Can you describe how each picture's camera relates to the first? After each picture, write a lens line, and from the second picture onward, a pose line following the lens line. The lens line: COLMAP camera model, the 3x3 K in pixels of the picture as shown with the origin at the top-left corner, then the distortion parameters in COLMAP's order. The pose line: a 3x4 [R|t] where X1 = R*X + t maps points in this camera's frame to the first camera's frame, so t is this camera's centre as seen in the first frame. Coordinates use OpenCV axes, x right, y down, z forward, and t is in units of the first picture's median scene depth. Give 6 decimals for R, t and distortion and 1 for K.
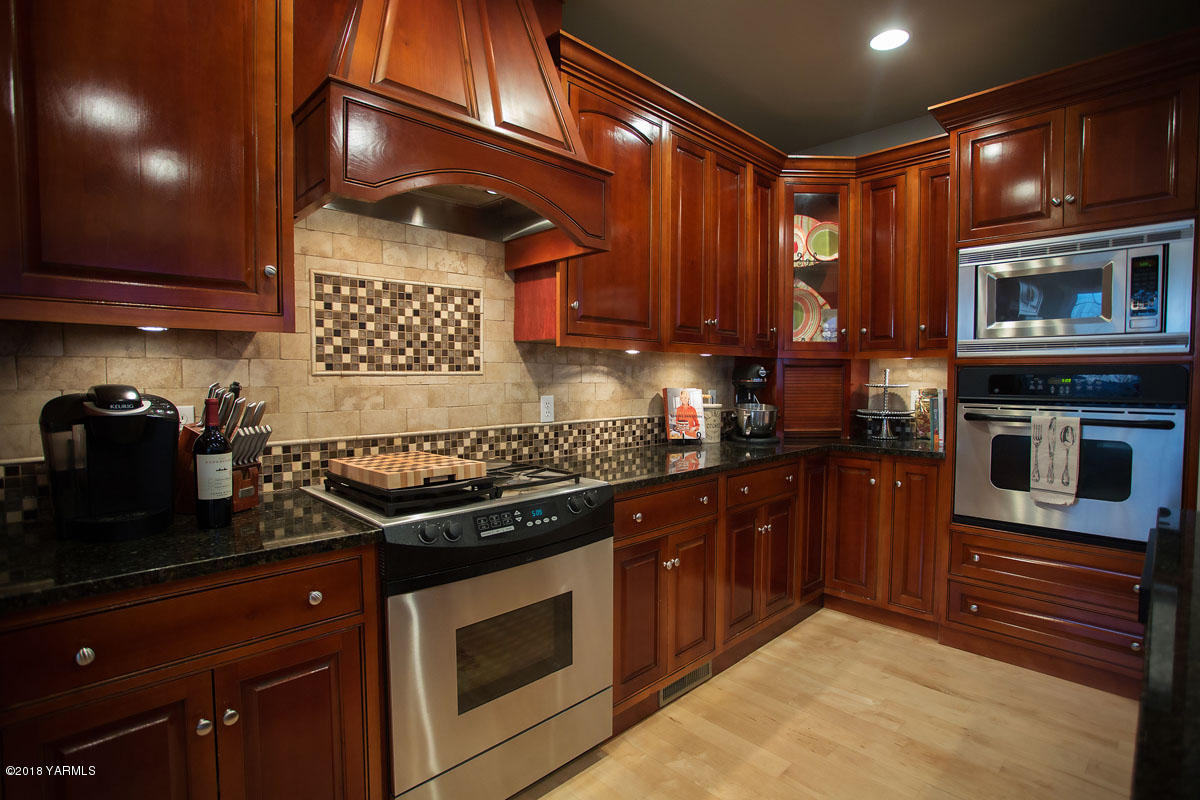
lens RADIAL K [[584.0, 0, 599.5], [0, 584.0, 402.4], [0, 0, 1]] dist [-0.074678, 0.030831]
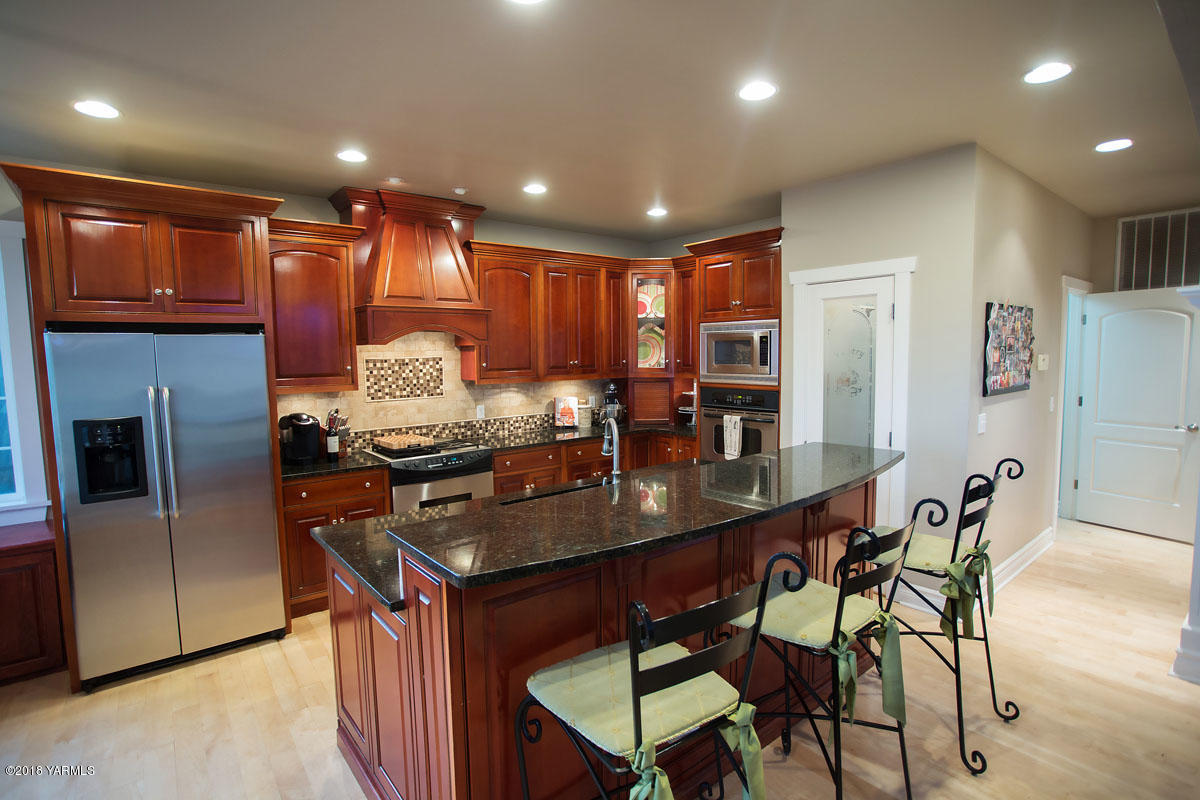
lens RADIAL K [[584.0, 0, 599.5], [0, 584.0, 402.4], [0, 0, 1]] dist [-0.074678, 0.030831]
pose [[0.996239, -0.006460, -0.086412, 0.476617], [0.010194, 0.999030, 0.042833, -0.100063], [0.086051, -0.043553, 0.995338, -0.920605]]
